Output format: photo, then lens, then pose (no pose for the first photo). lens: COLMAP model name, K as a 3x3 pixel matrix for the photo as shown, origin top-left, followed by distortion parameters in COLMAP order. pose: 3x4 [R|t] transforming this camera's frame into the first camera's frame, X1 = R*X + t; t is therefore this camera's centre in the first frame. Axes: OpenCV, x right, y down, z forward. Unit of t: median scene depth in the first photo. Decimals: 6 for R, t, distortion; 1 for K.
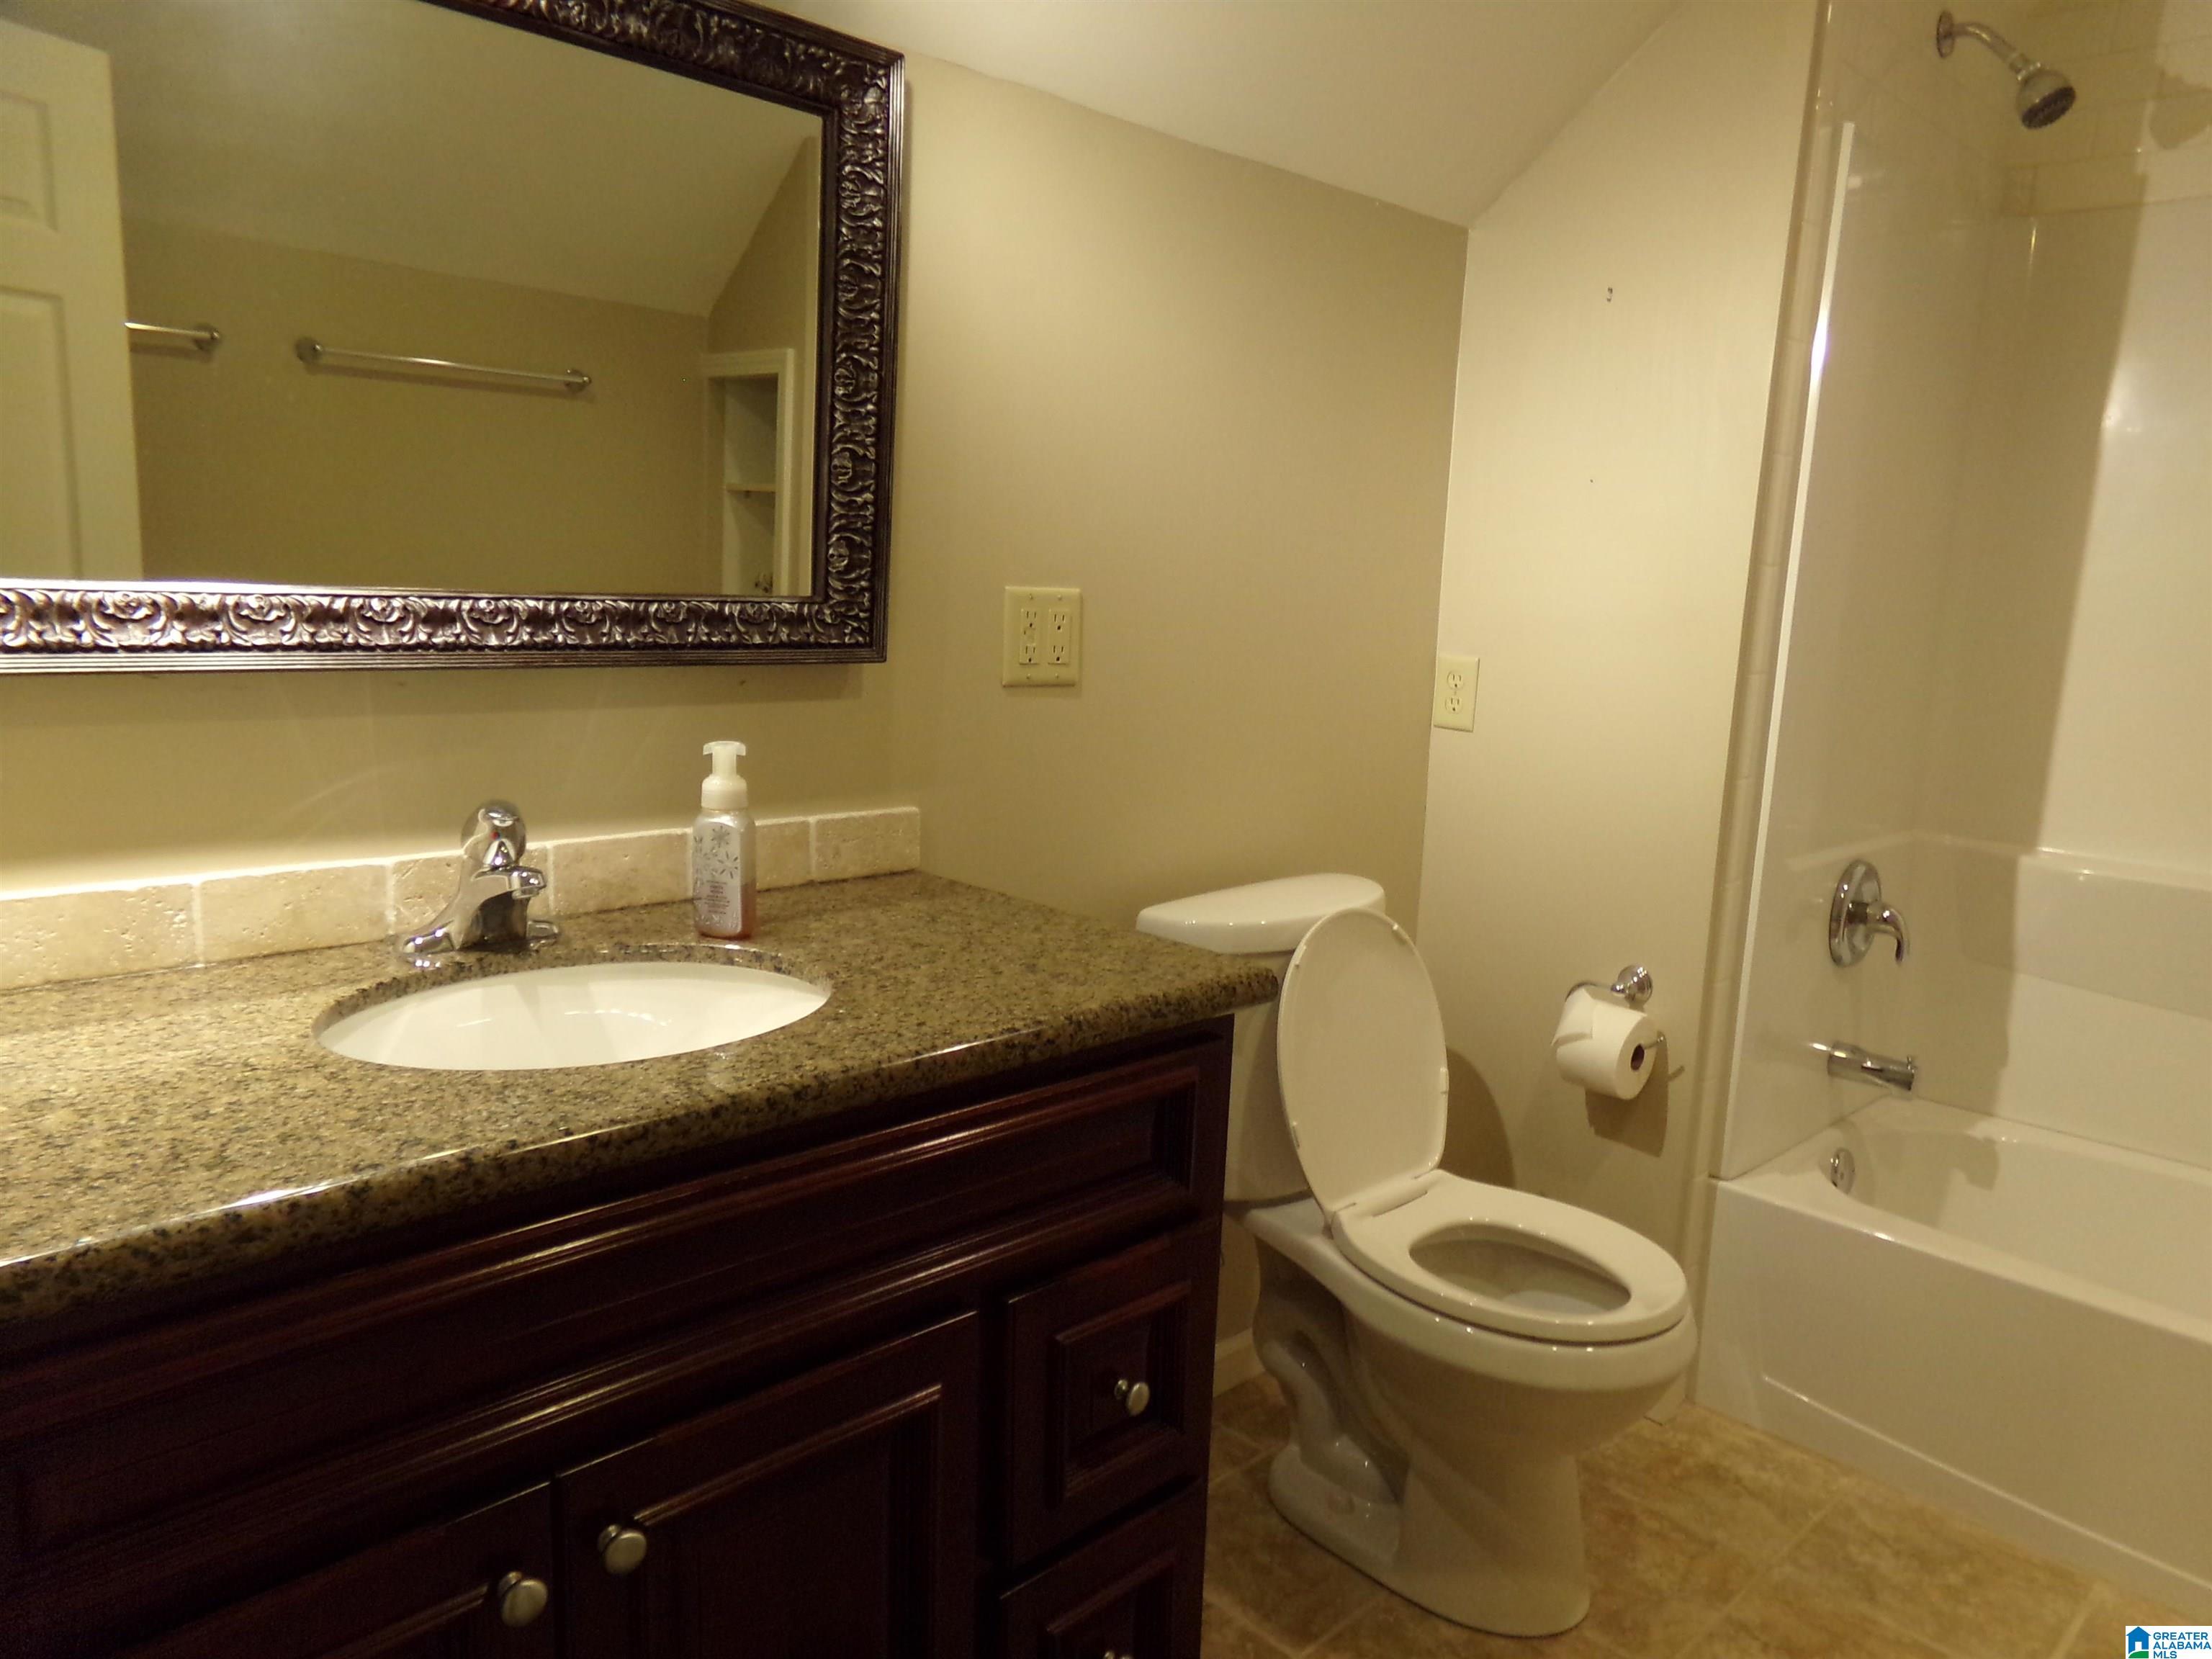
lens RADIAL K [[1514.4, 0, 1110.0], [0, 1514.4, 836.1], [0, 0, 1]] dist [-0.028501, 0.039760]
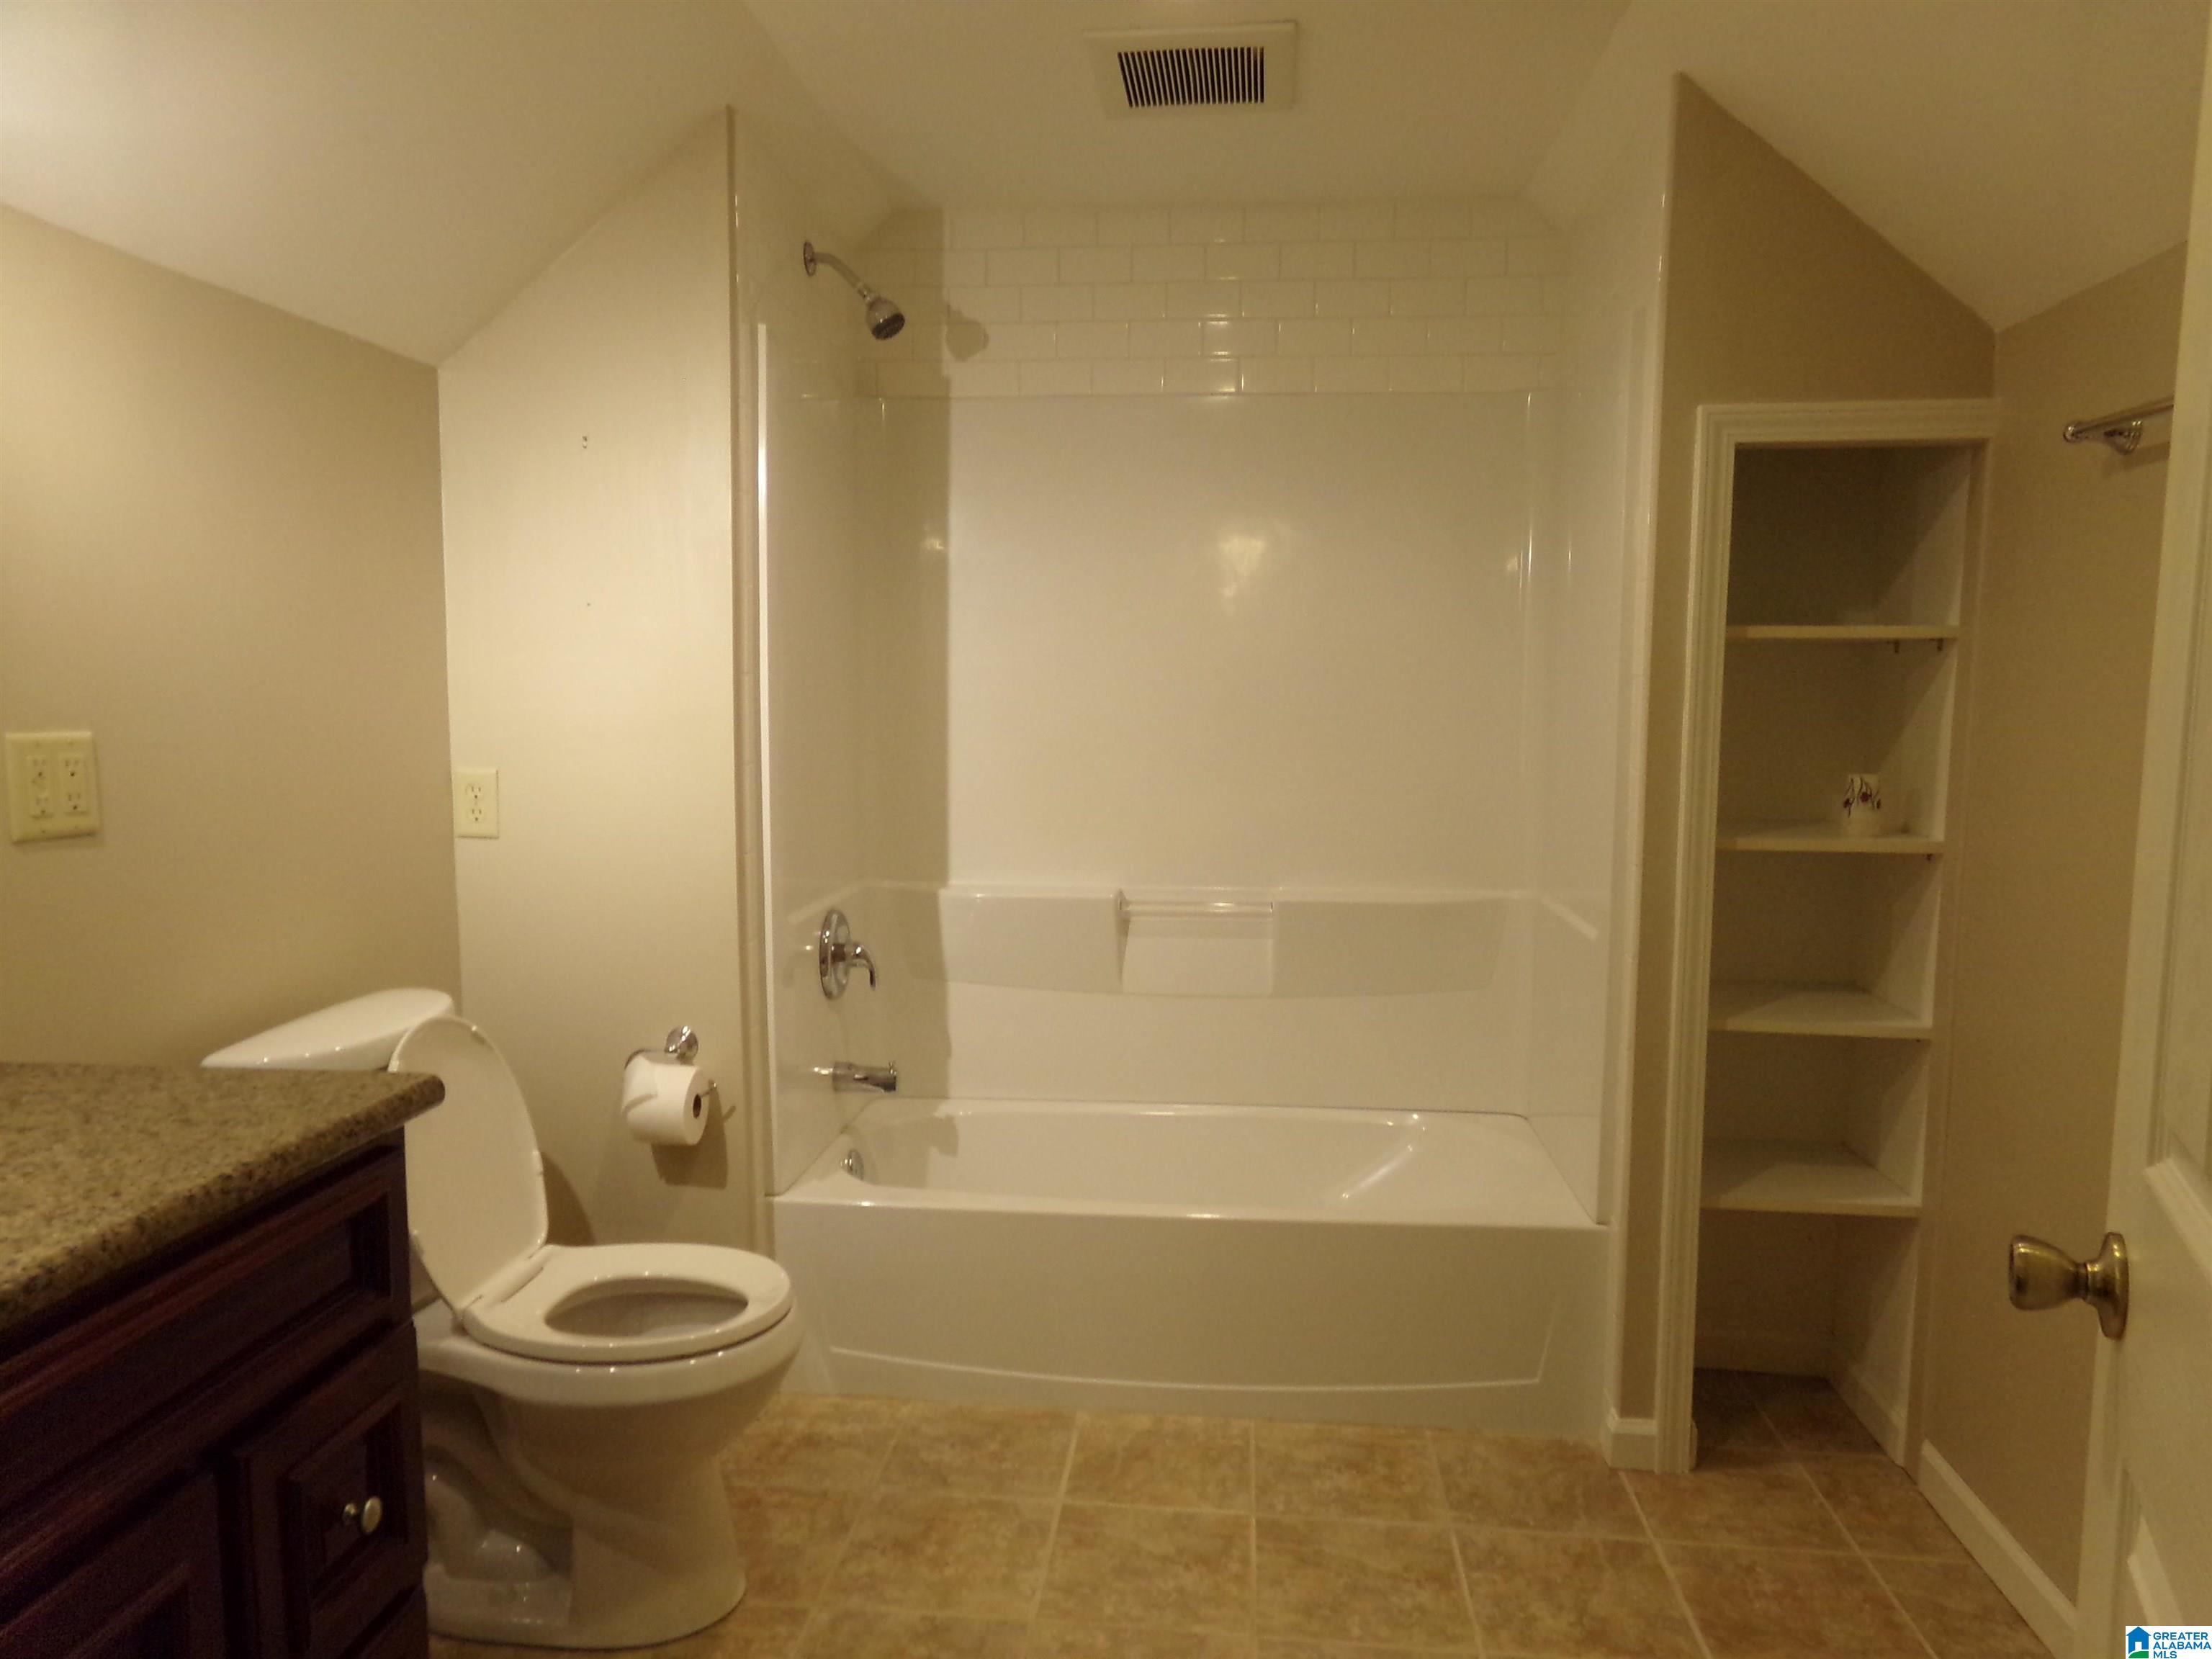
lens RADIAL K [[1521.5, 0, 1106.0], [0, 1521.5, 829.5], [0, 0, 1]] dist [-0.098728, 0.200379]
pose [[0.761065, -0.100761, 0.640802, -0.133152], [0.140288, 0.990050, -0.010939, -0.004550], [-0.633324, 0.098222, 0.767628, -0.097880]]
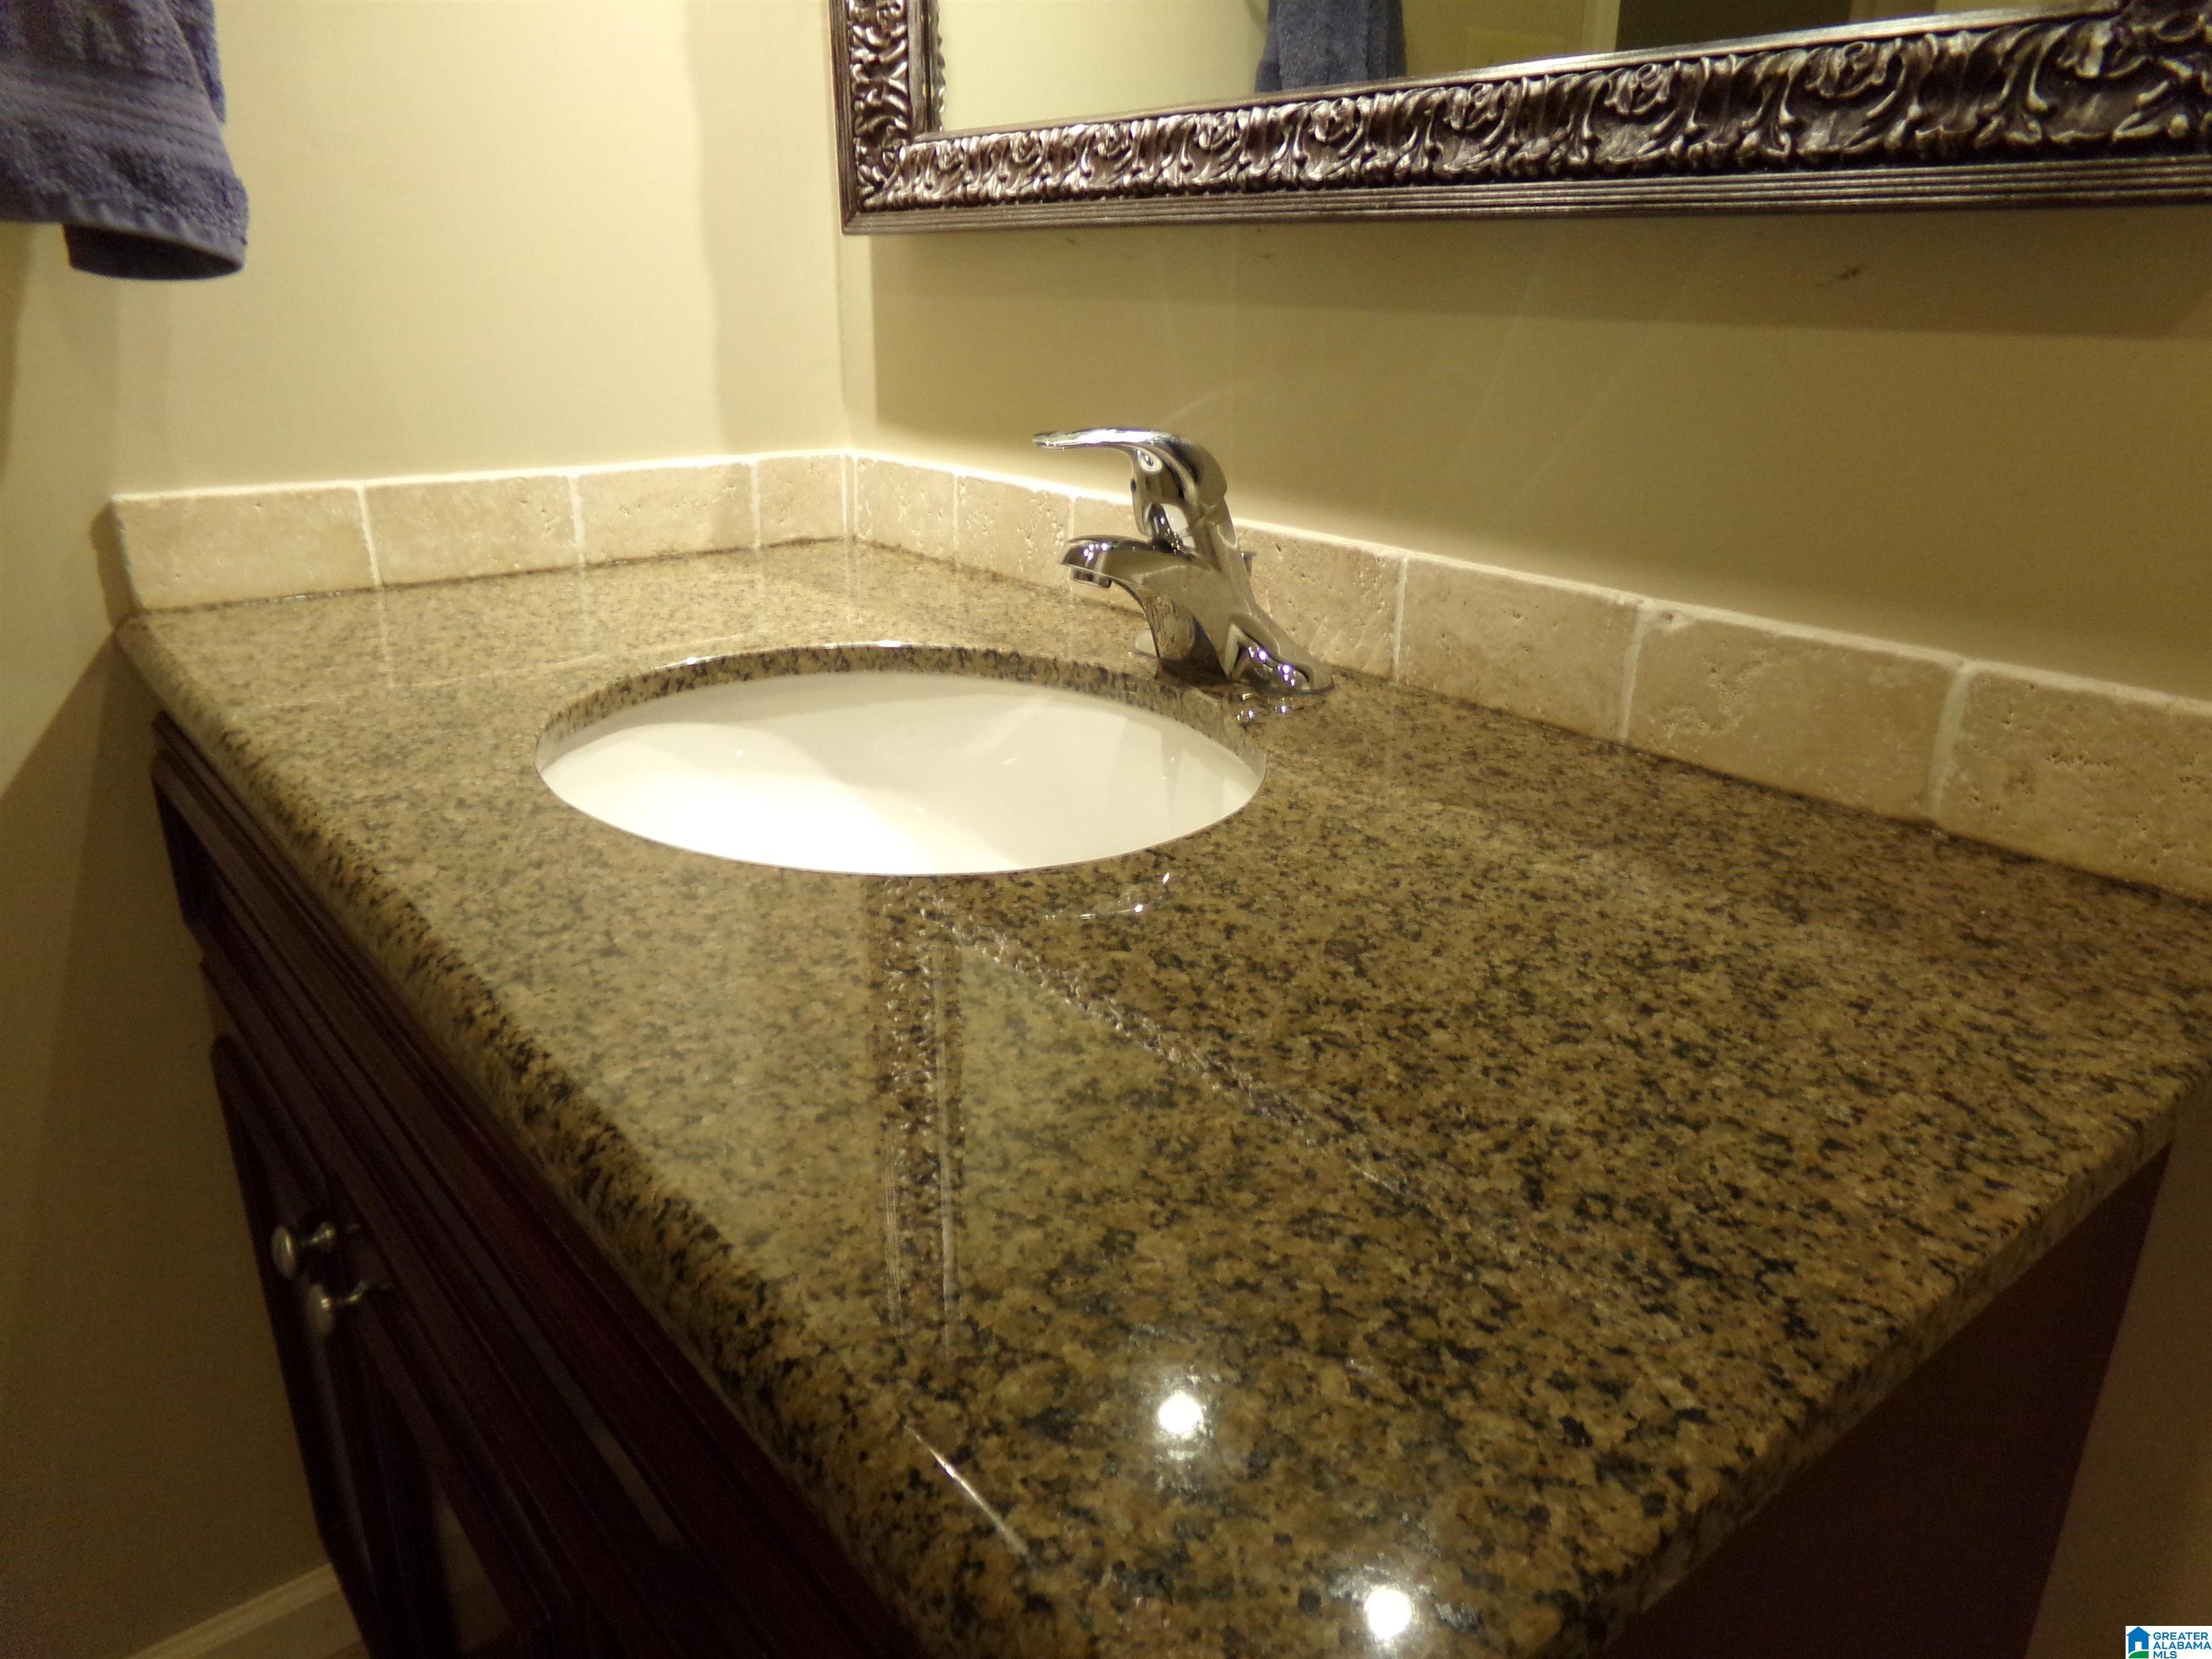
lens RADIAL K [[1514.4, 0, 1110.0], [0, 1514.4, 836.1], [0, 0, 1]] dist [-0.028501, 0.039760]
pose [[-0.071799, 0.310744, -0.947778, 0.147900], [-0.193784, 0.927778, 0.318867, -0.039754], [0.978413, 0.206559, -0.006397, 0.635766]]
